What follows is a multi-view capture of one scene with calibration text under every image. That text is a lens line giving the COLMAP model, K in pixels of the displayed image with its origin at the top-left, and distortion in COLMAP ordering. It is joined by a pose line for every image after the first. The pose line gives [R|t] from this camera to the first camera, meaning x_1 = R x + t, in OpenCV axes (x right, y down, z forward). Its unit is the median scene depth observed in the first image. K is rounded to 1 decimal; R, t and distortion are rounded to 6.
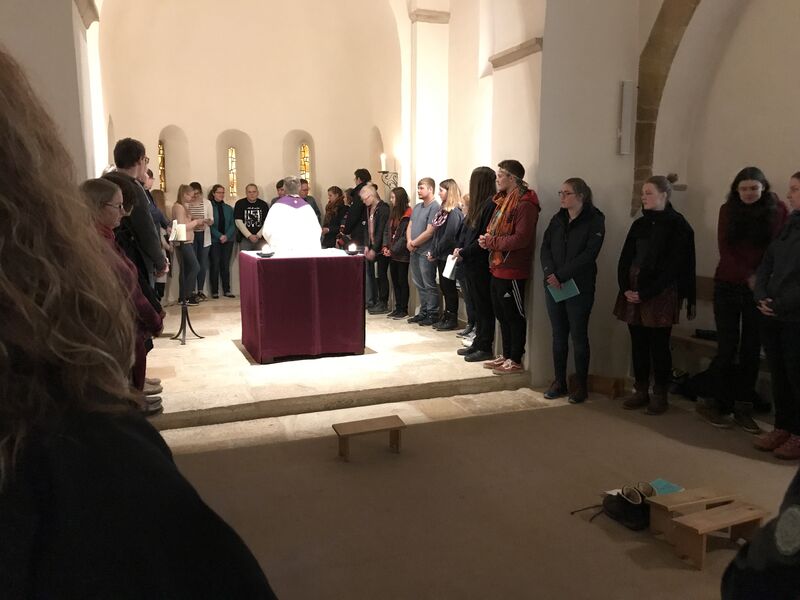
lens RADIAL K [[637.6, 0, 397.1], [0, 637.6, 299.1], [0, 0, 1]] dist [0.028678, -0.003717]
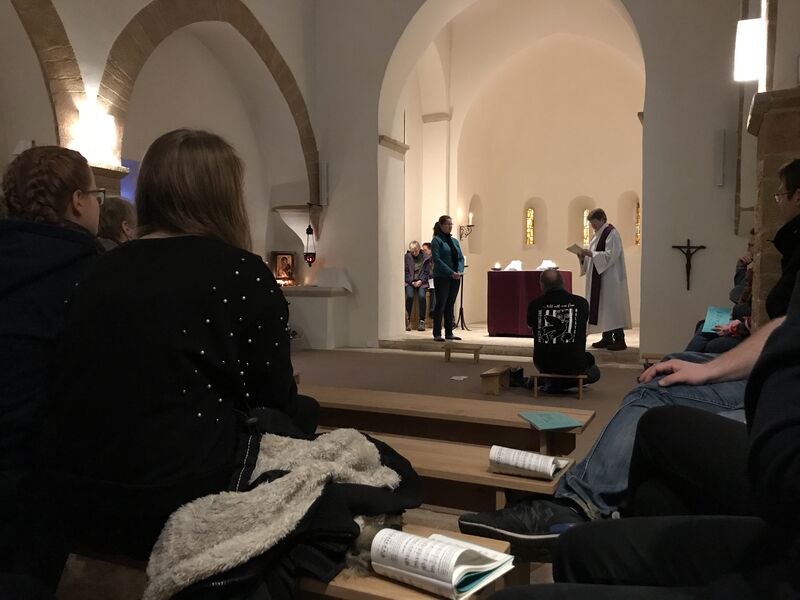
lens RADIAL K [[637.6, 0, 397.1], [0, 637.6, 299.1], [0, 0, 1]] dist [0.028678, -0.003717]
pose [[0.678437, 0.024976, -0.734234, 0.911493], [-0.109355, 0.991721, -0.067310, 0.159617], [0.726474, 0.125958, 0.675552, -0.302939]]
